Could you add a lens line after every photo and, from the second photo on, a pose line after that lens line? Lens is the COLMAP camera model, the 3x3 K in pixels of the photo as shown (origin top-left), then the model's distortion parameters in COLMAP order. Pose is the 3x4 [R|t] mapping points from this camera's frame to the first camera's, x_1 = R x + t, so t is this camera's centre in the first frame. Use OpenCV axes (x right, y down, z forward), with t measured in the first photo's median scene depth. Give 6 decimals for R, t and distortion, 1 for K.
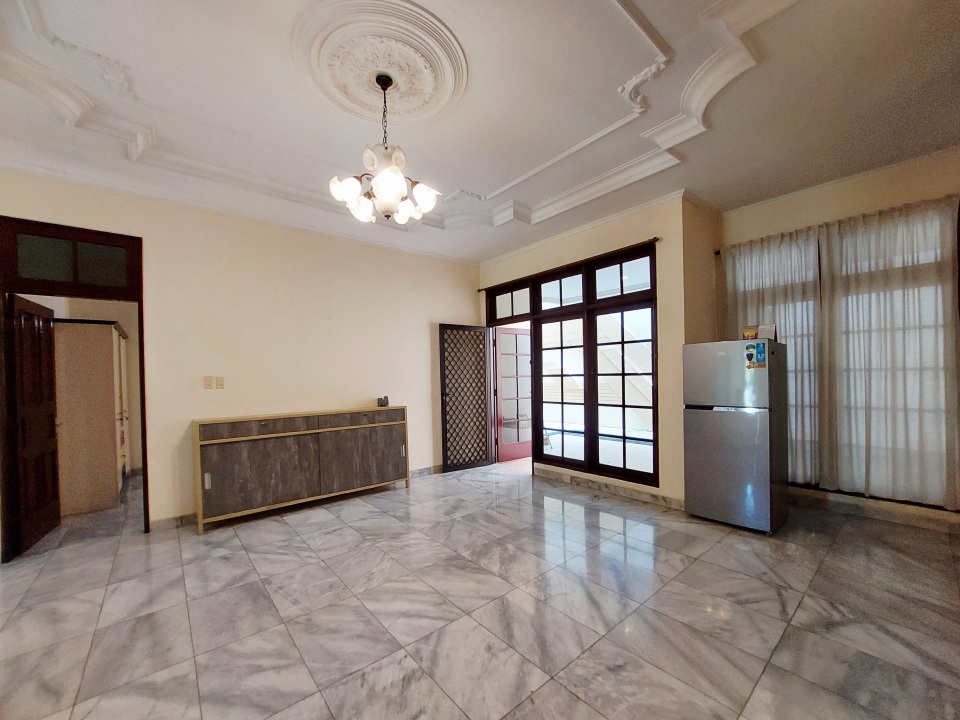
lens RADIAL K [[382.1, 0, 477.5], [0, 382.1, 377.2], [0, 0, 1]] dist [-0.015408, 0.000295]
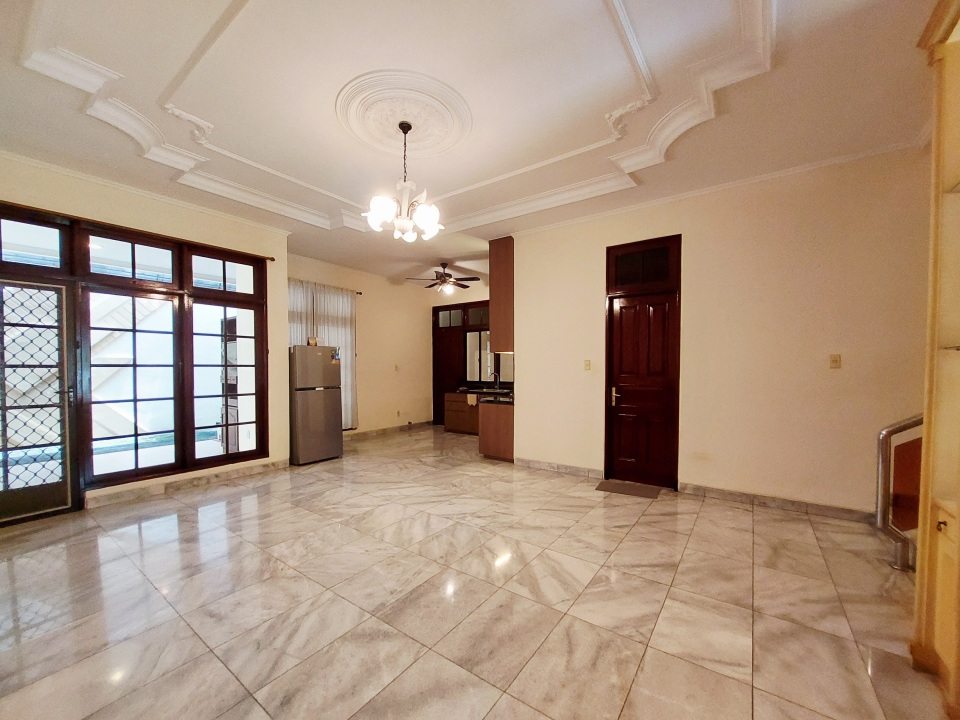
lens RADIAL K [[382.1, 0, 477.5], [0, 382.1, 377.2], [0, 0, 1]] dist [-0.015408, 0.000295]
pose [[-0.245034, -0.001535, 0.969513, -1.214603], [0.010435, 0.999937, 0.004220, 0.040135], [-0.969458, 0.011151, -0.245003, 0.861895]]
